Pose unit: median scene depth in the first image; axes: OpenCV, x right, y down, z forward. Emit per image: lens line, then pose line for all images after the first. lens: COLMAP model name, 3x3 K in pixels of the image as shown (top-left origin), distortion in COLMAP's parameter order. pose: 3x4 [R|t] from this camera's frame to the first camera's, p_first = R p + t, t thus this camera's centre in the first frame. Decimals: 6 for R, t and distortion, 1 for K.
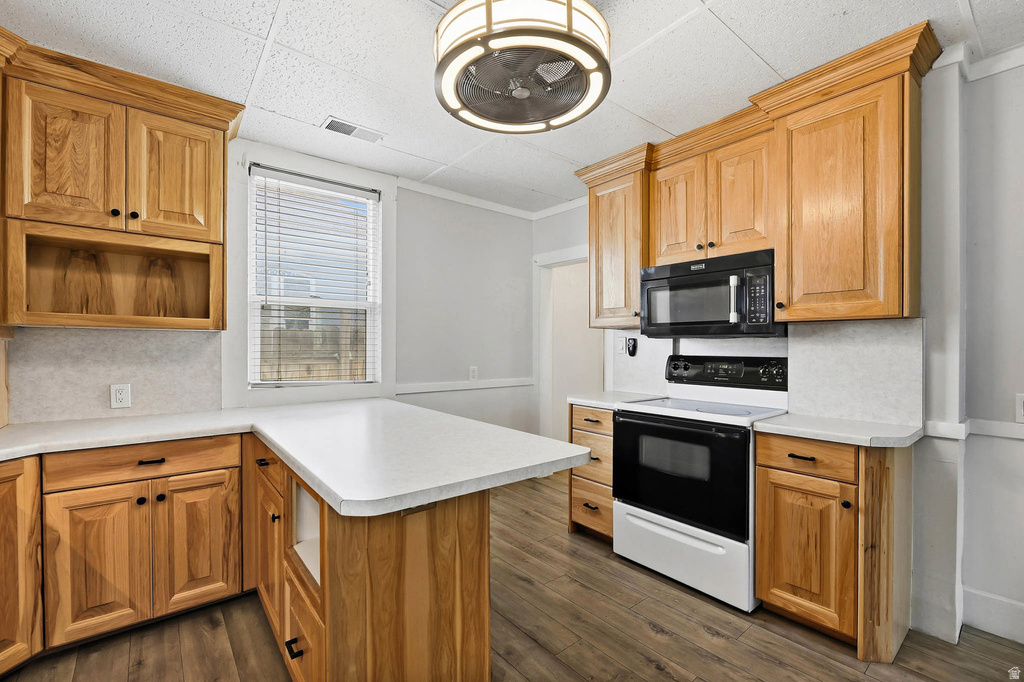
lens RADIAL K [[437.0, 0, 508.9], [0, 437.0, 347.9], [0, 0, 1]] dist [-0.011442, -0.000149]
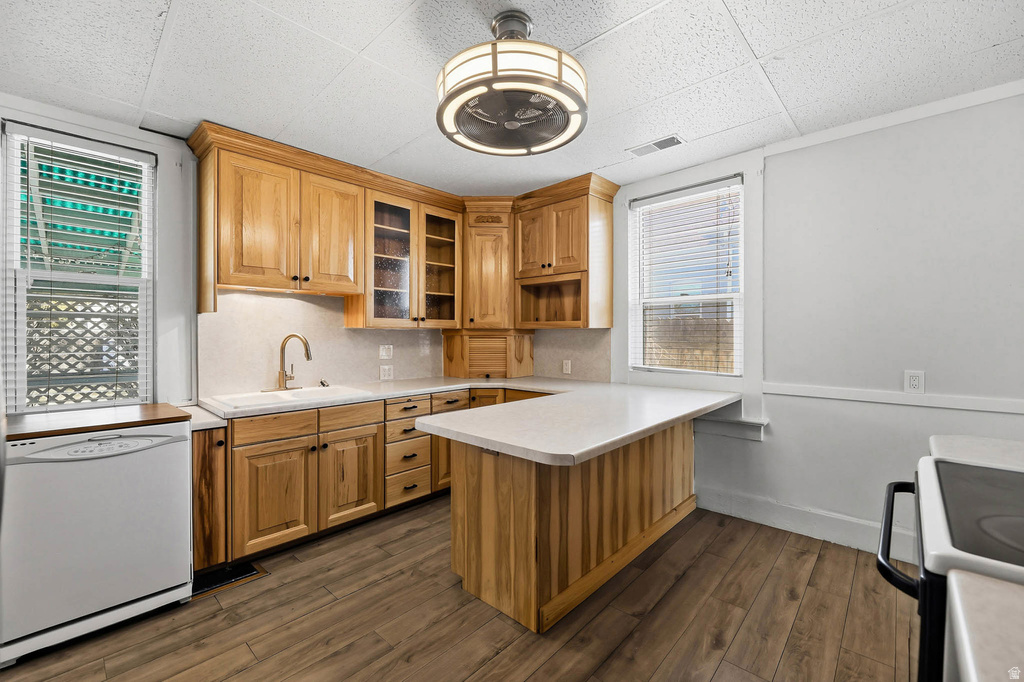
lens RADIAL K [[416.1, 0, 512.0], [0, 416.1, 341.0], [0, 0, 1]] dist [-0.000106, -0.000175]
pose [[0.141017, 0.010489, -0.989952, 0.750741], [-0.001107, 0.999945, 0.010437, -0.010838], [0.990007, -0.000376, 0.141021, 0.554953]]
